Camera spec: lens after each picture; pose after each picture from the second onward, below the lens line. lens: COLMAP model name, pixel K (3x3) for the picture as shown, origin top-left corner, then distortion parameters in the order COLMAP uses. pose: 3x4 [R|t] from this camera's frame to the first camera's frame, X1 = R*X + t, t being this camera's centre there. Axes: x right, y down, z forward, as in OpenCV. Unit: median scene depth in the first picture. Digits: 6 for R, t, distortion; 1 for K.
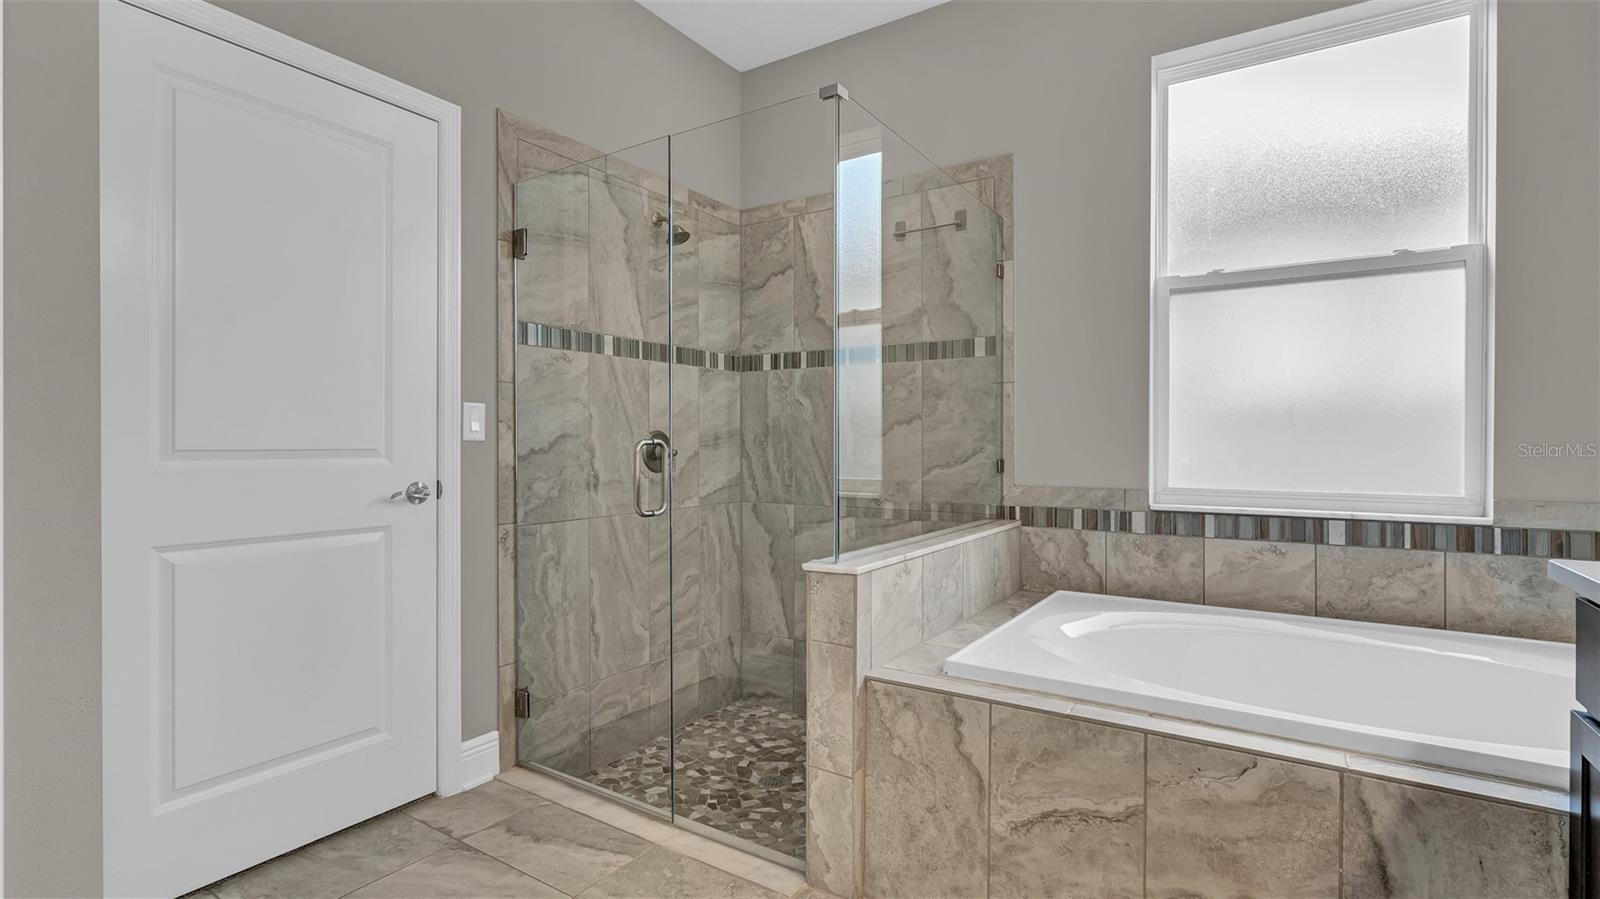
lens RADIAL K [[756.8, 0, 805.8], [0, 756.8, 445.7], [0, 0, 1]] dist [-0.005584, 0.002896]
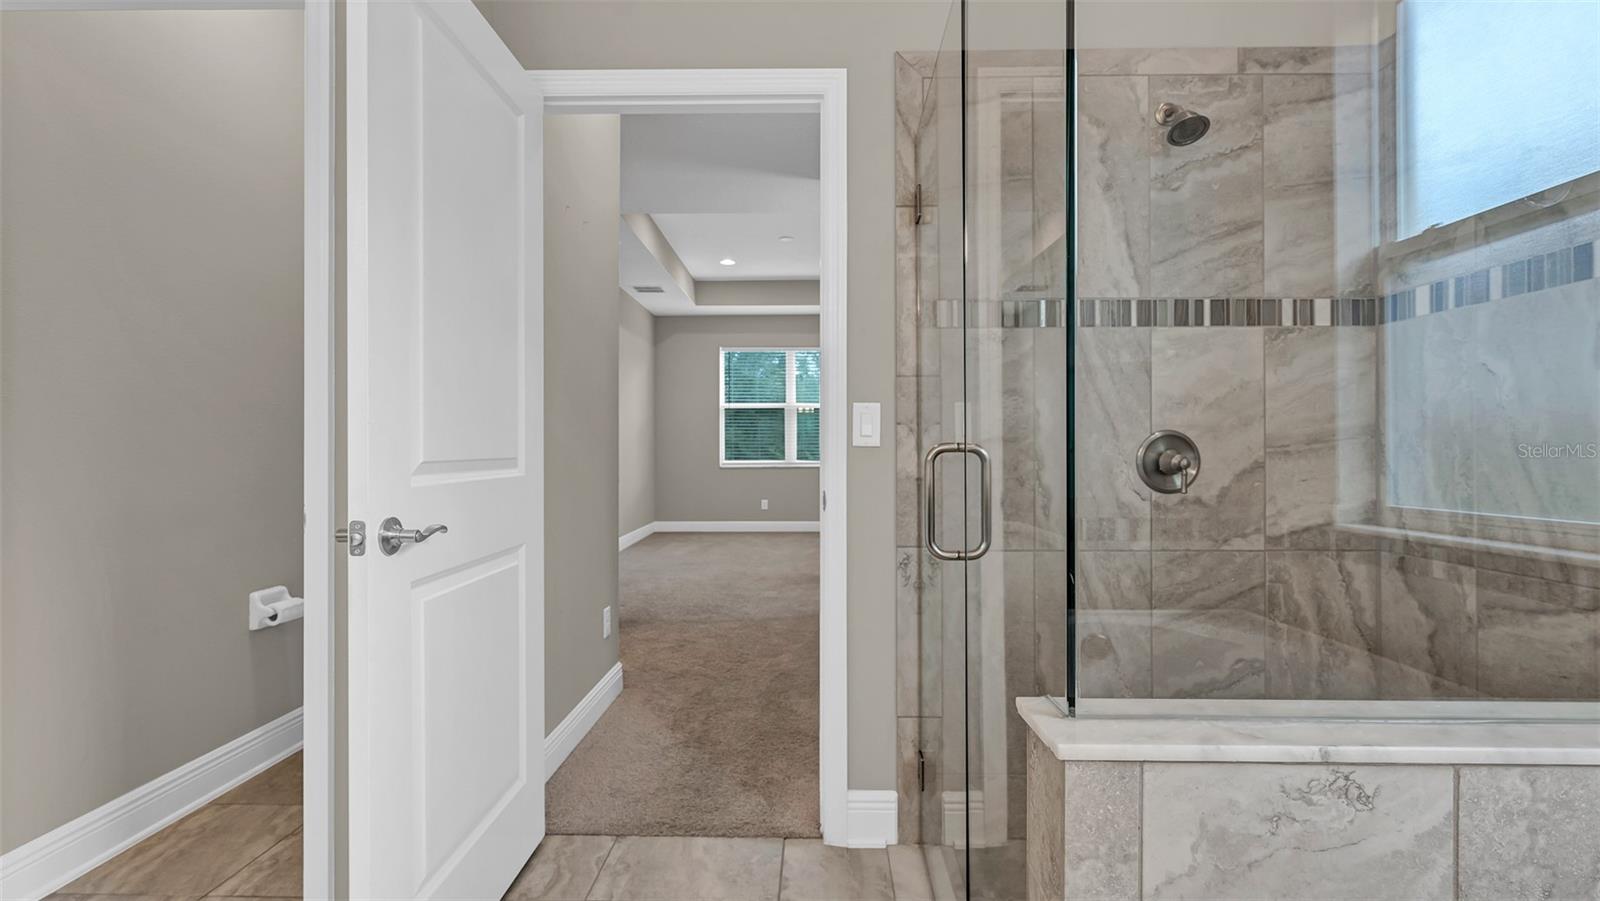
lens RADIAL K [[756.8, 0, 800.8], [0, 756.8, 447.3], [0, 0, 1]] dist [-0.005584, 0.002896]
pose [[0.520139, -0.002778, -0.854077, 0.250082], [-0.002536, 0.999985, -0.004797, -0.001172], [0.854078, 0.004661, 0.520124, 0.462846]]
